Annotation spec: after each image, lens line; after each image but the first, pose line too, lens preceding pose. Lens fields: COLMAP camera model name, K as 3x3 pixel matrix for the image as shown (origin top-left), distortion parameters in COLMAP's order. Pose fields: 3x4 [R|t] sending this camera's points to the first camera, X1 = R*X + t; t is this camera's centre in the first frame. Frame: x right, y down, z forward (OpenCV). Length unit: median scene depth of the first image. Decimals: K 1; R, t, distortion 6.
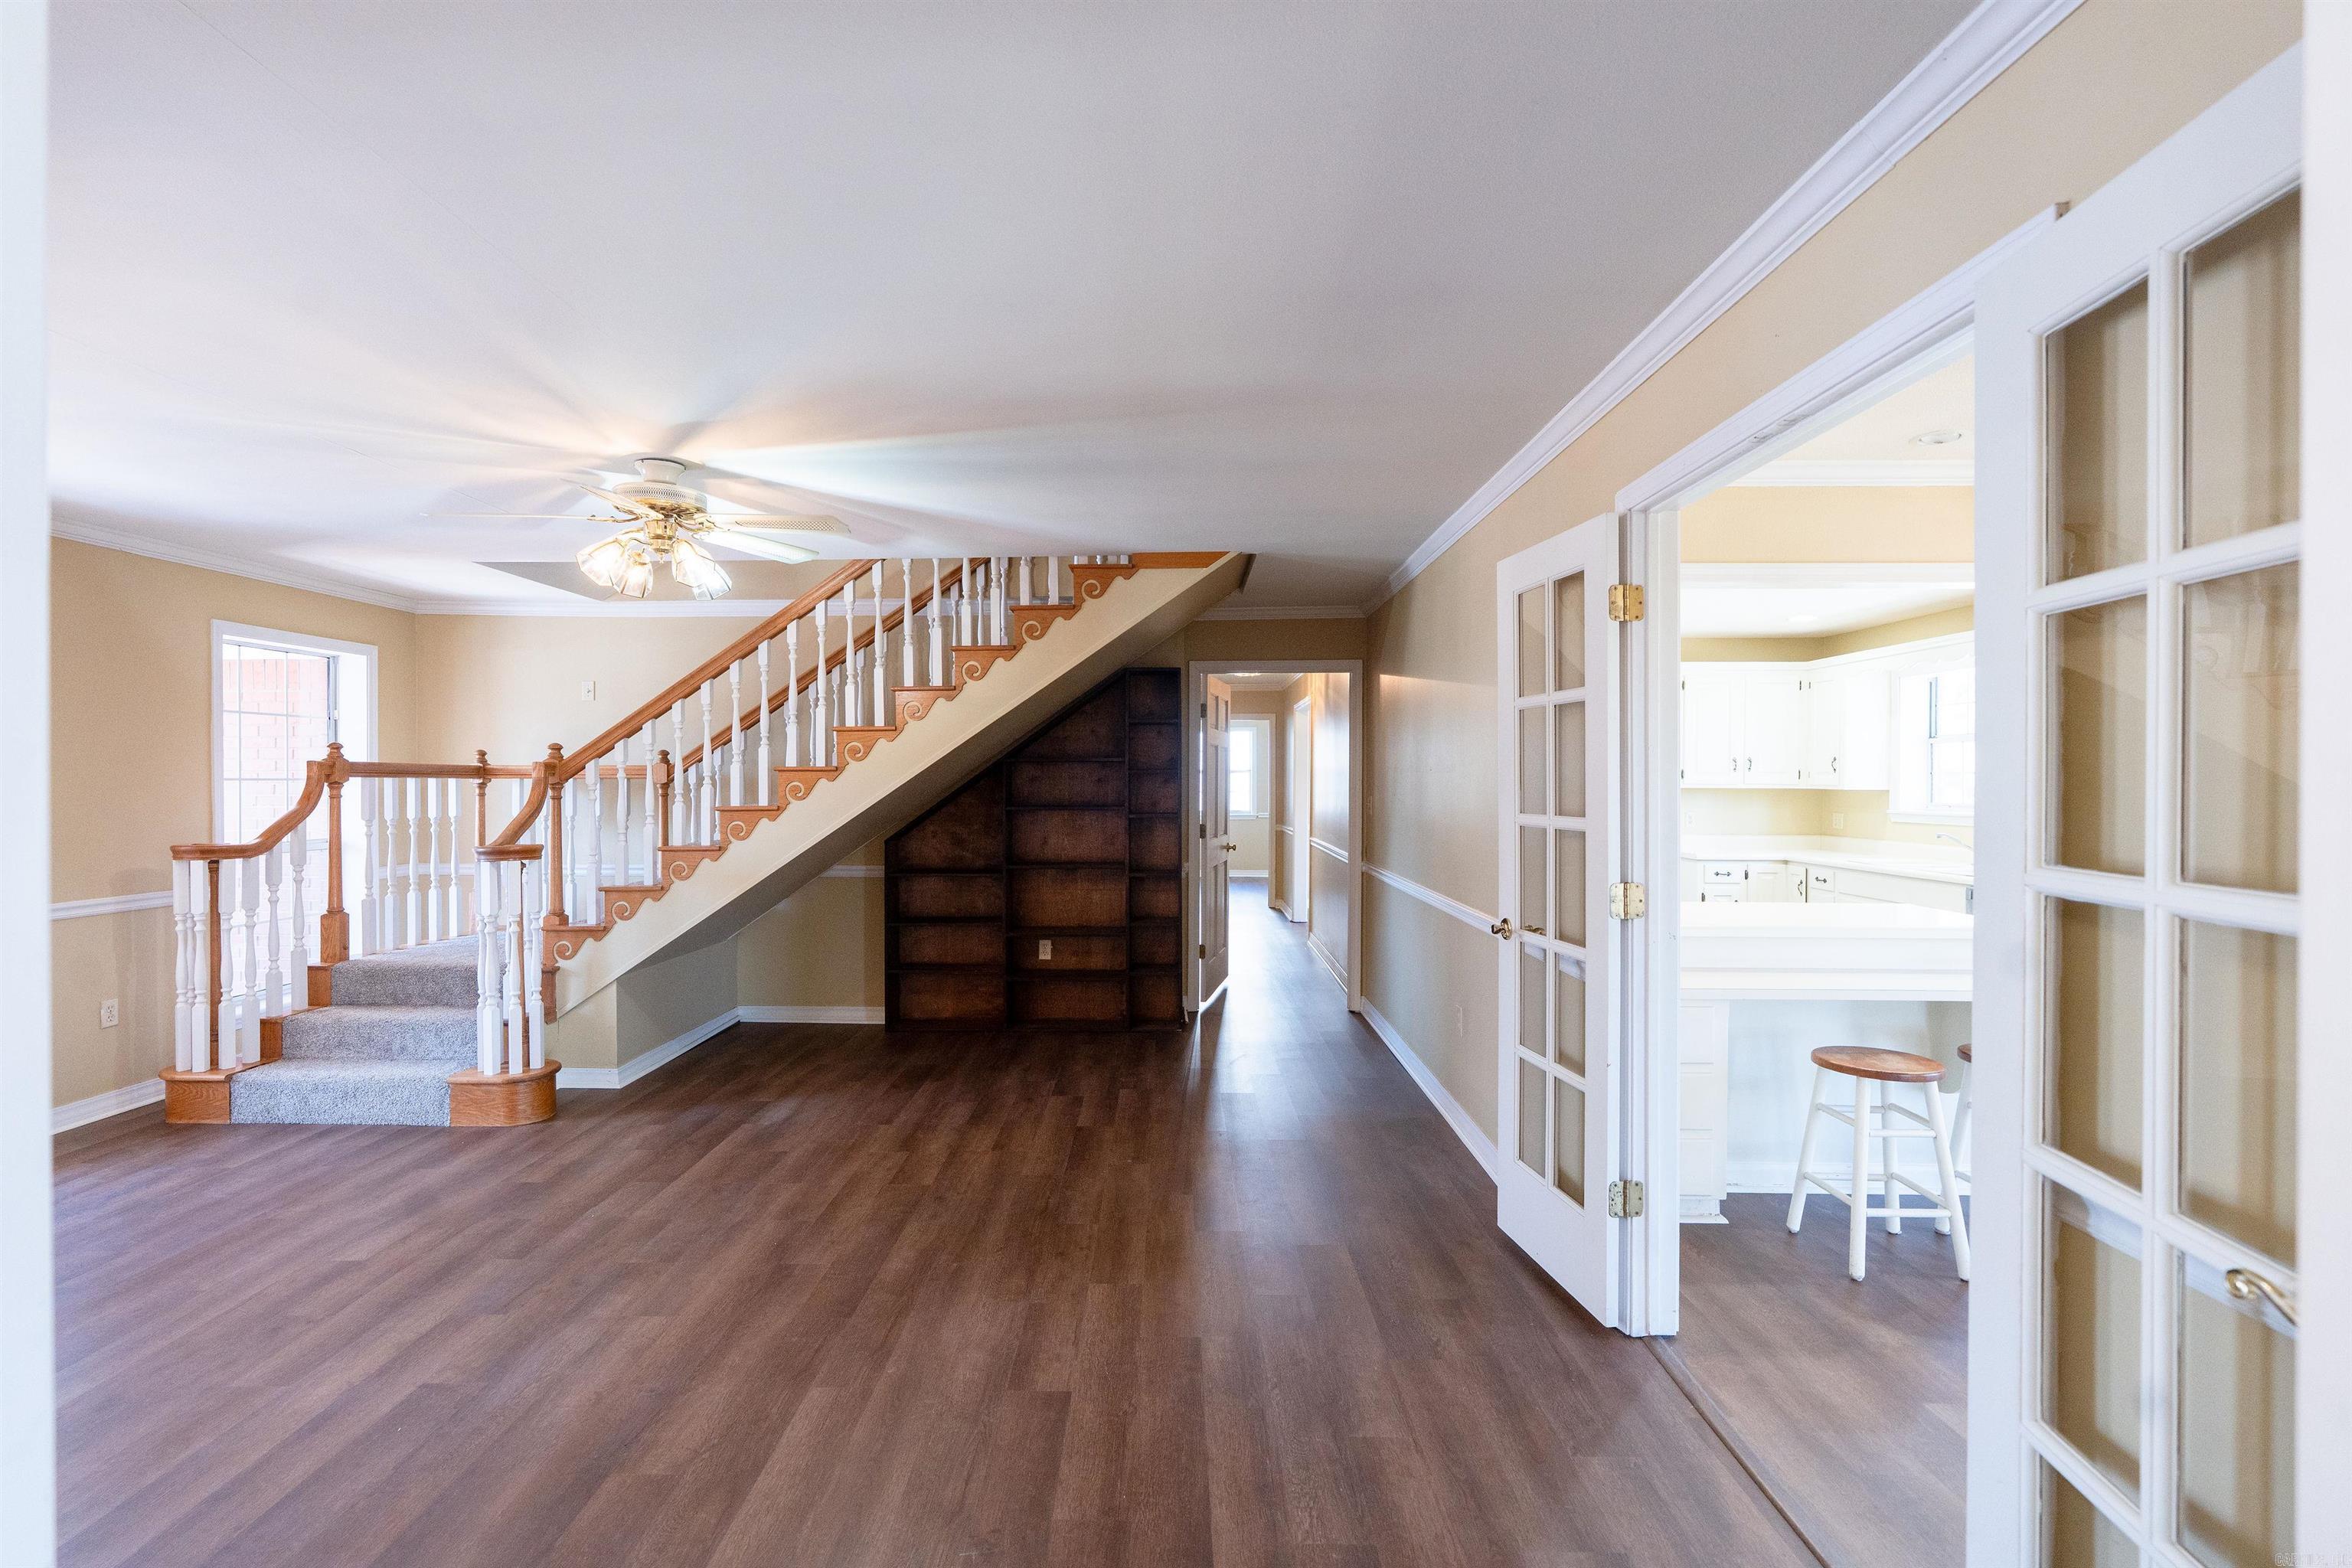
lens RADIAL K [[1074.9, 0, 1174.3], [0, 1074.9, 781.5], [0, 0, 1]] dist [-0.013067, 0.001122]
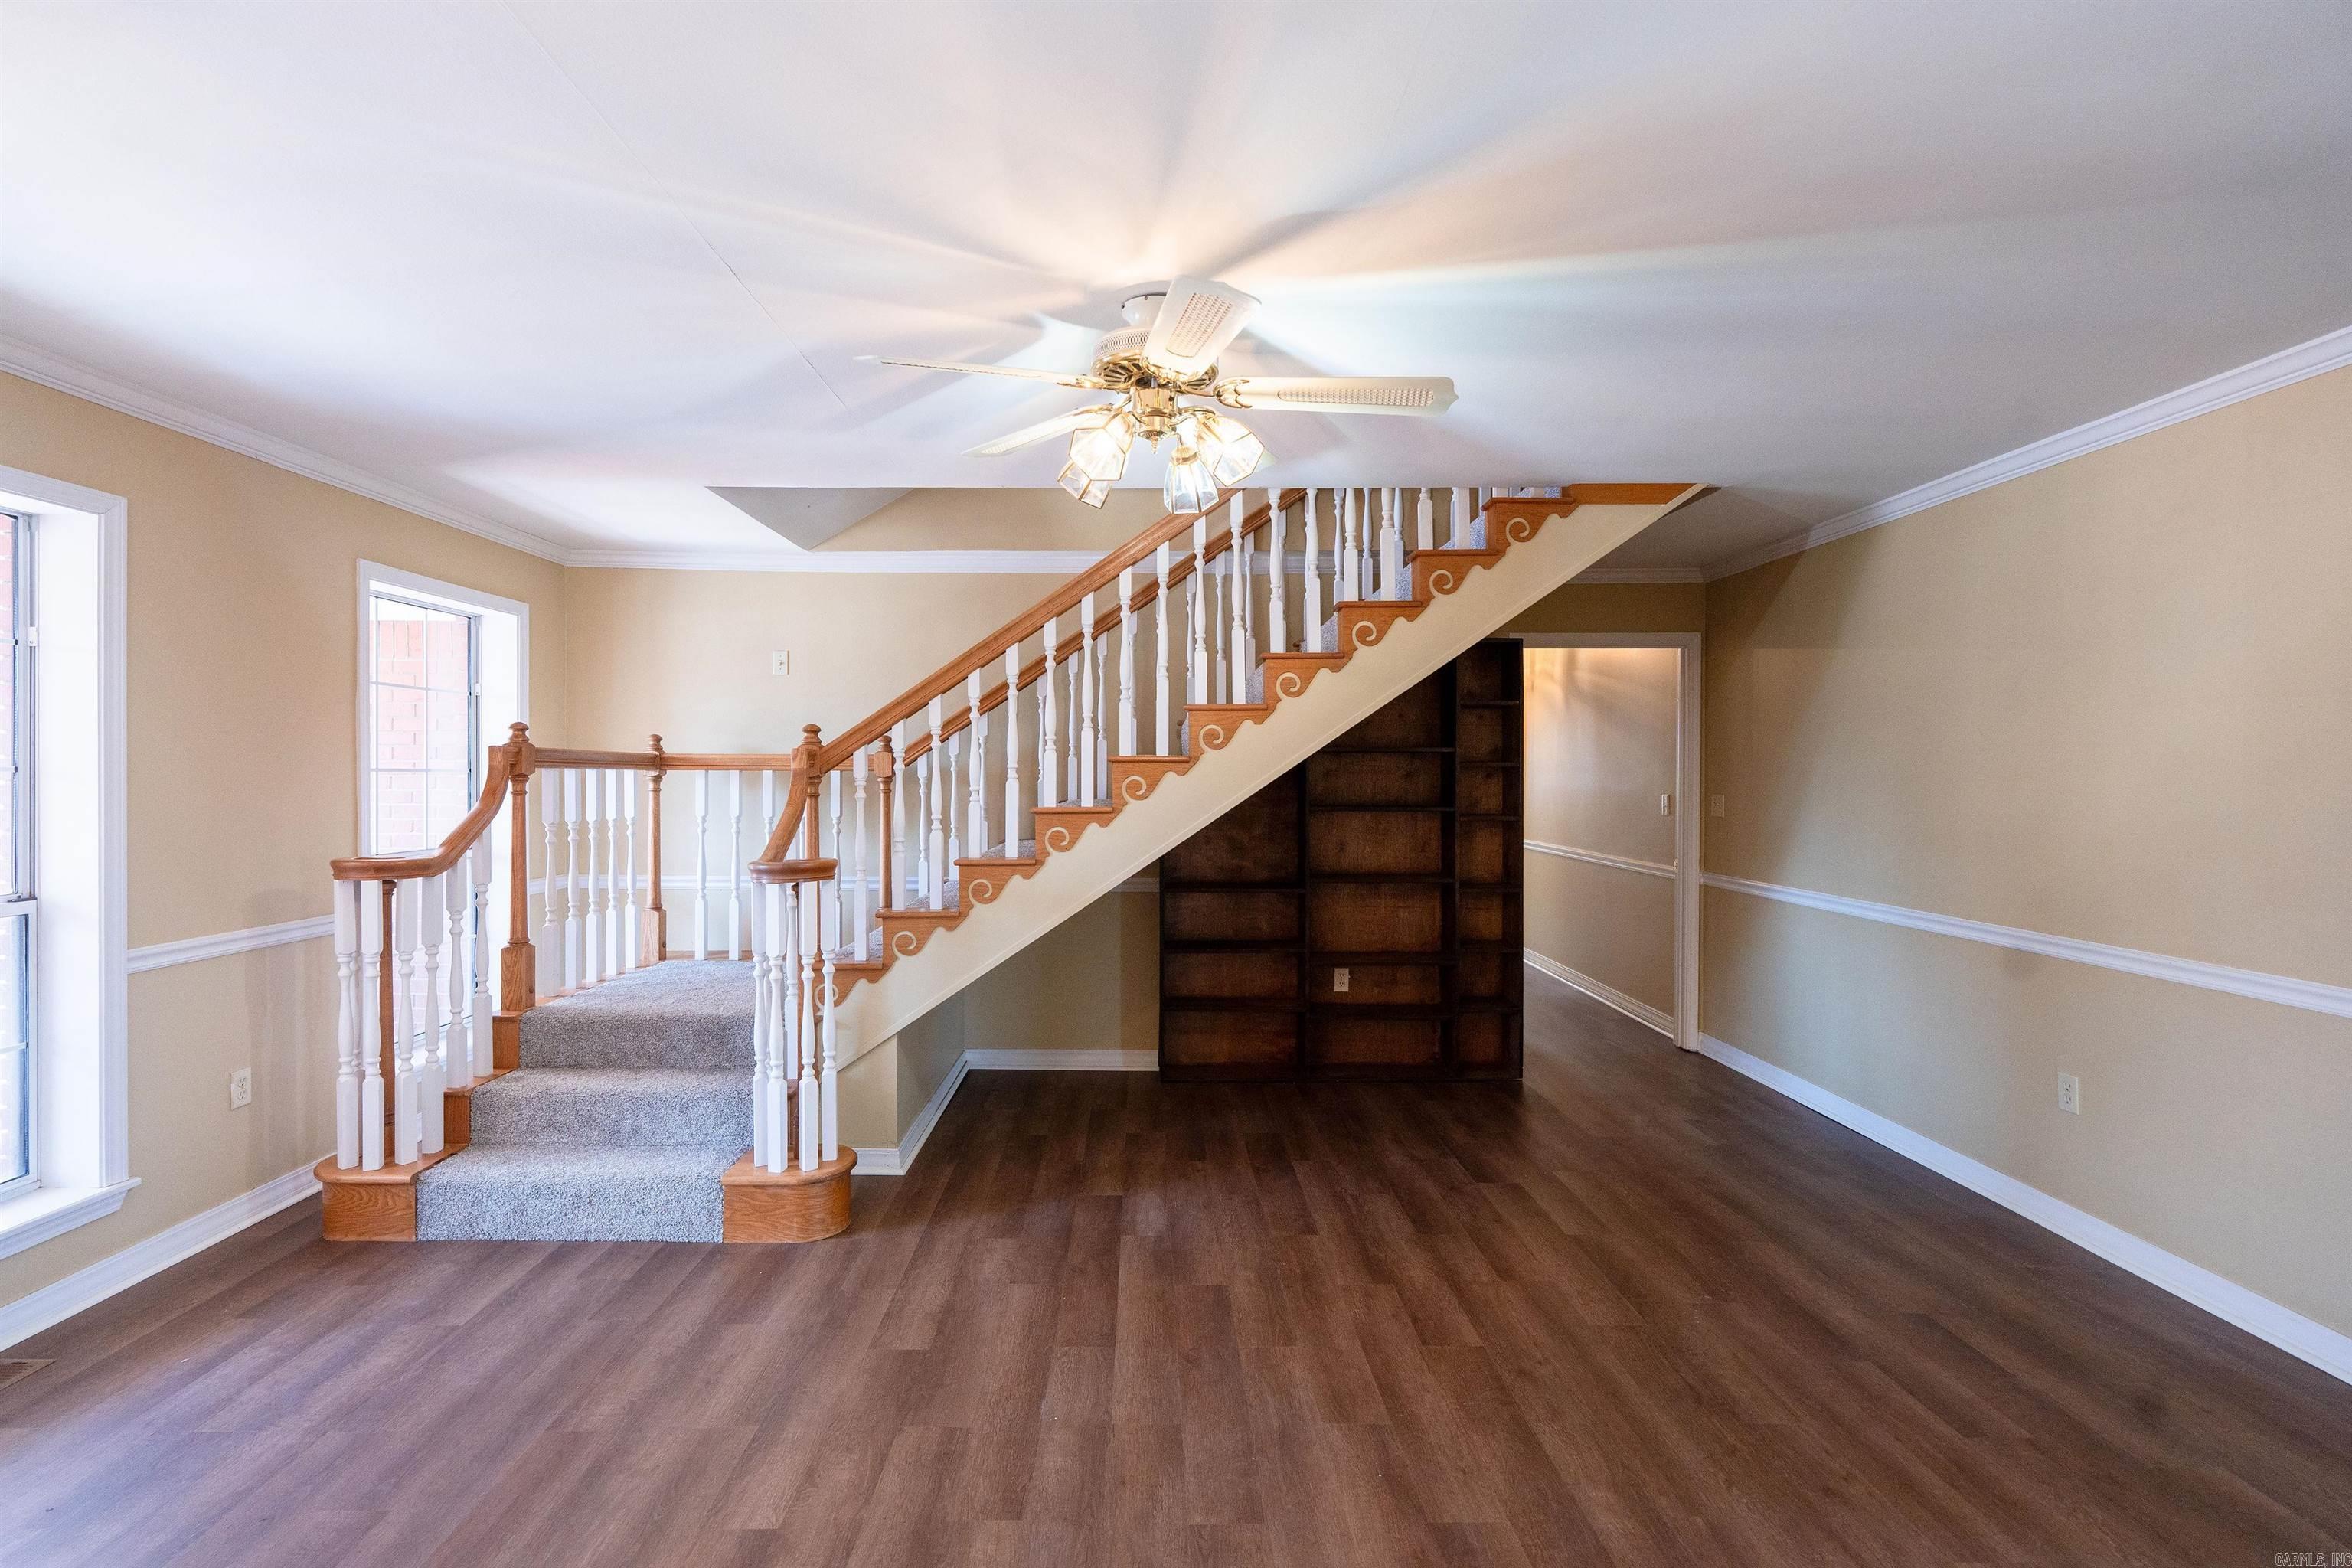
lens RADIAL K [[1074.9, 0, 1173.6], [0, 1074.9, 778.8], [0, 0, 1]] dist [-0.013067, 0.001122]
pose [[0.999726, 0.003416, 0.023146, -0.344191], [-0.003511, 0.999986, 0.004058, -0.000961], [-0.023132, -0.004138, 0.999724, 0.228739]]
